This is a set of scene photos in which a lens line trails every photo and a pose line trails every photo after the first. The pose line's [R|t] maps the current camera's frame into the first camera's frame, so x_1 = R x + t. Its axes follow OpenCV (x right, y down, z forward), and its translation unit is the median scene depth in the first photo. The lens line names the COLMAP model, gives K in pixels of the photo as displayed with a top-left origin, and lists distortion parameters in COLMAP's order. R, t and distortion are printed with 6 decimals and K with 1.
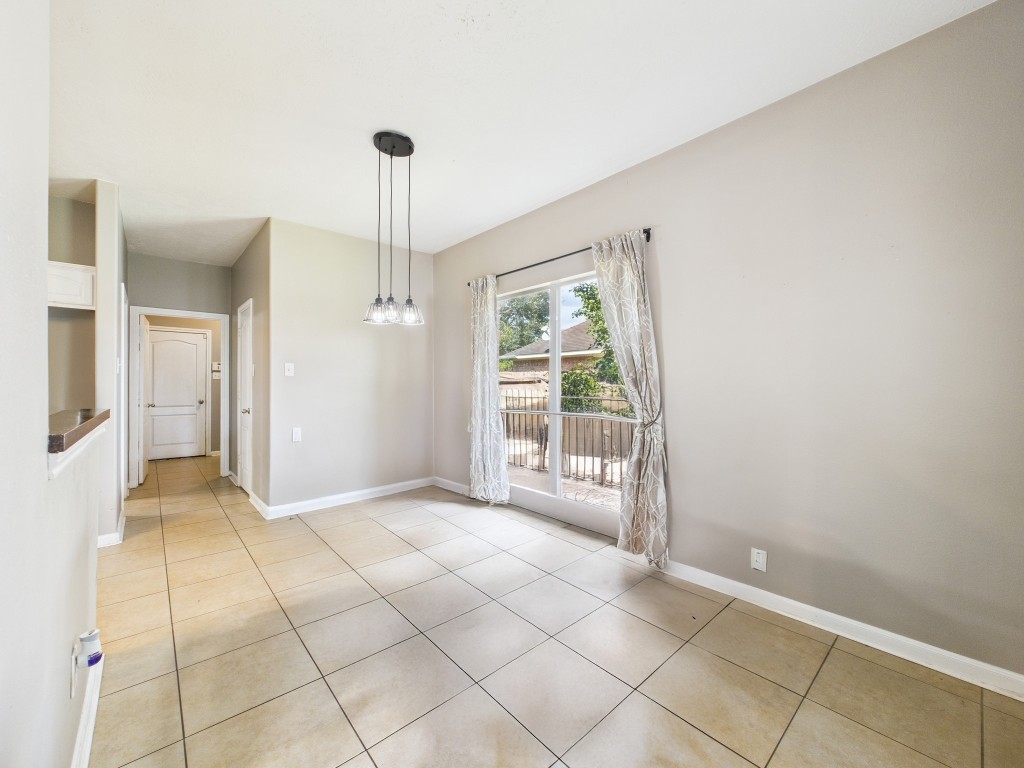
lens RADIAL K [[414.0, 0, 520.8], [0, 414.0, 377.9], [0, 0, 1]] dist [0.001000, 0.000644]
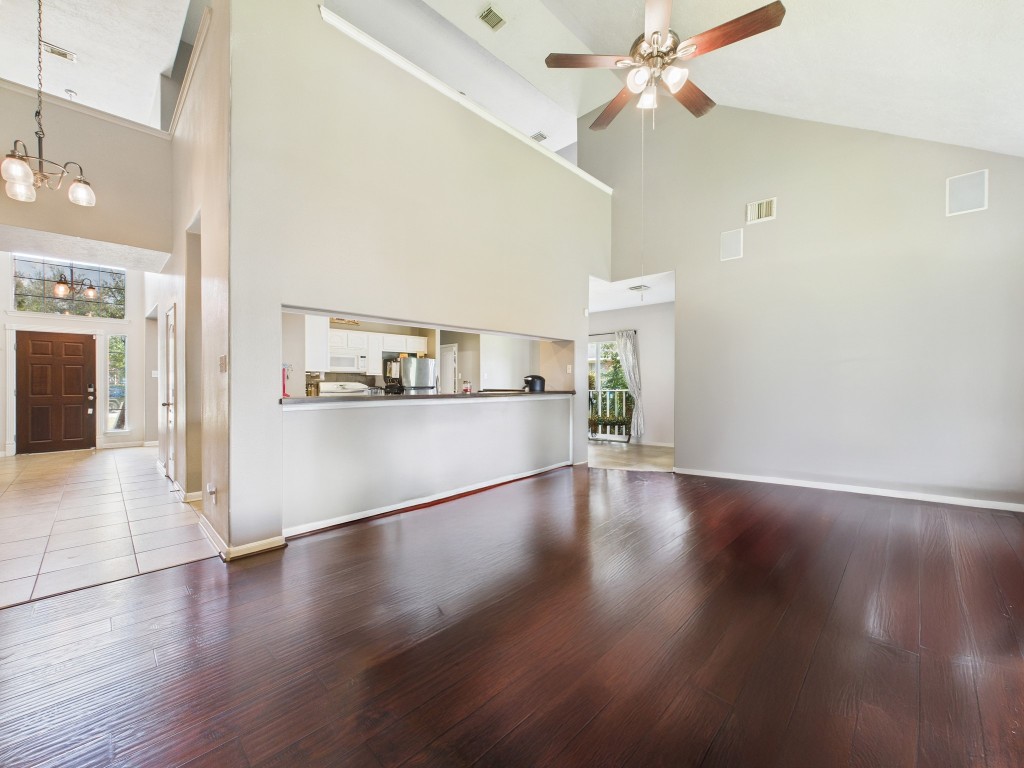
lens RADIAL K [[414.0, 0, 513.2], [0, 414.0, 388.3], [0, 0, 1]] dist [0.001000, 0.000644]
pose [[0.998924, 0.000833, 0.046360, -0.686248], [-0.001689, 0.999829, 0.018442, 0.005051], [-0.046337, -0.018501, 0.998755, -1.873579]]
